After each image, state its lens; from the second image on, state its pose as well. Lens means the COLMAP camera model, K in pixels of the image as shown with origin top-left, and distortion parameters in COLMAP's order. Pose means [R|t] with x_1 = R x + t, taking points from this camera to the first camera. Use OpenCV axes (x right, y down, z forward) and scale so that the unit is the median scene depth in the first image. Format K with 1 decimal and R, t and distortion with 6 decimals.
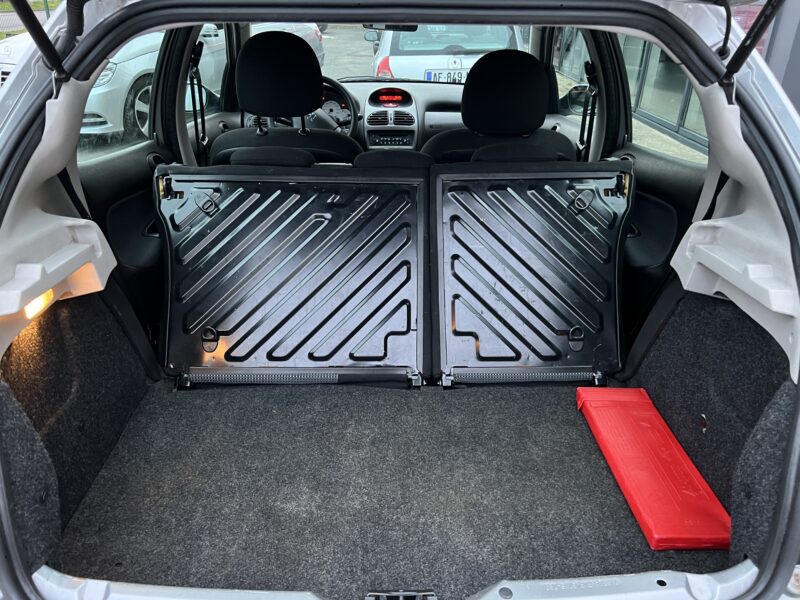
lens RADIAL K [[610.2, 0, 402.6], [0, 610.2, 316.3], [0, 0, 1]] dist [0.010821, 0.004688]
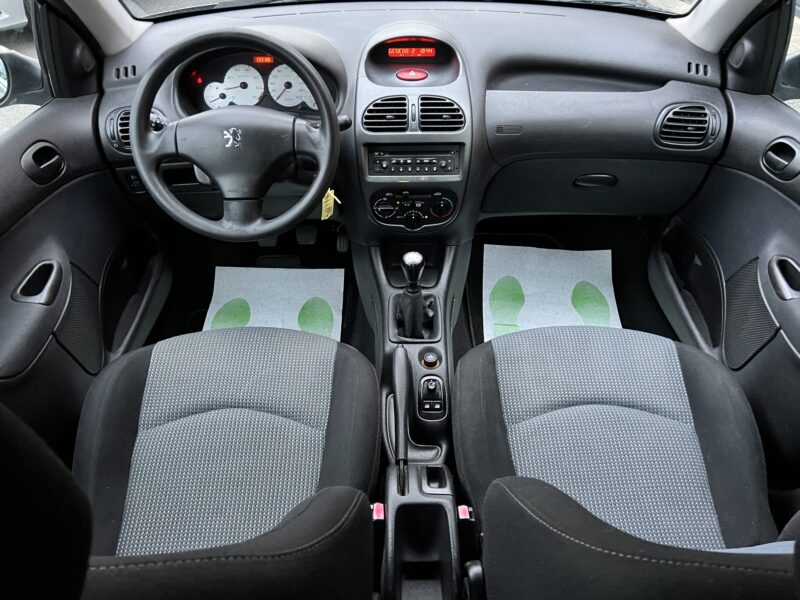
lens RADIAL K [[613.3, 0, 400.4], [0, 613.3, 309.6], [0, 0, 1]] dist [0.062836, -0.092867]
pose [[0.999787, 0.001377, -0.020599, -0.045747], [0.003125, 0.976176, 0.216957, -0.669782], [0.020407, -0.216975, 0.975964, 1.218134]]
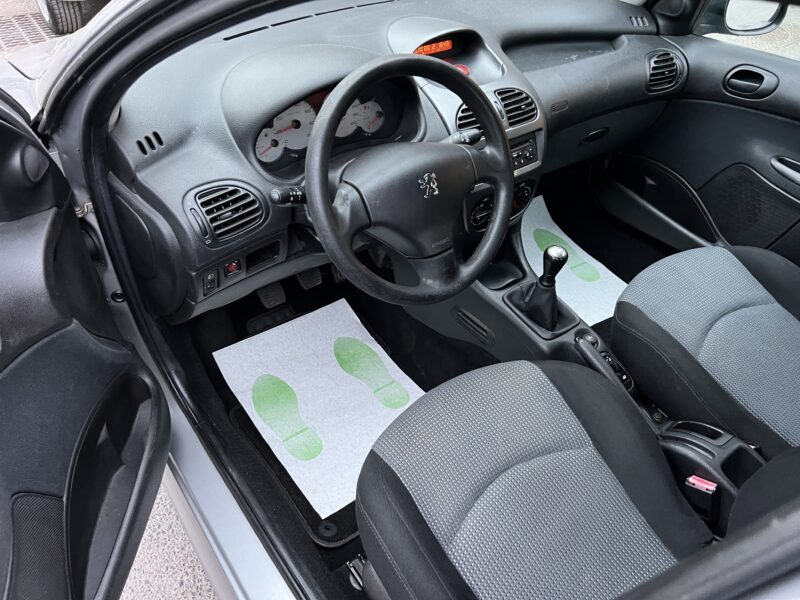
lens RADIAL K [[610.2, 0, 402.6], [0, 610.2, 316.3], [0, 0, 1]] dist [0.010821, 0.004688]
pose [[0.809289, -0.374613, 0.452457, -0.789681], [0.231126, 0.911198, 0.341026, -0.848589], [-0.540030, -0.171414, 0.824005, 1.538165]]
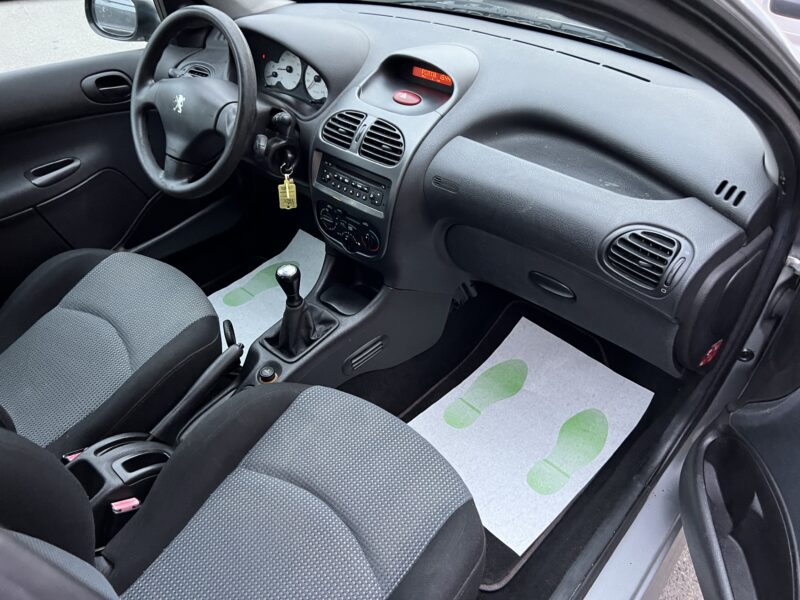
lens RADIAL K [[607.5, 0, 391.1], [0, 607.5, 316.5], [0, 0, 1]] dist [0.010734, 0.000176]
pose [[0.727900, 0.428528, -0.535281, 0.671956], [-0.296414, 0.900596, 0.317908, -0.837120], [0.618304, -0.072741, 0.782565, 1.584449]]
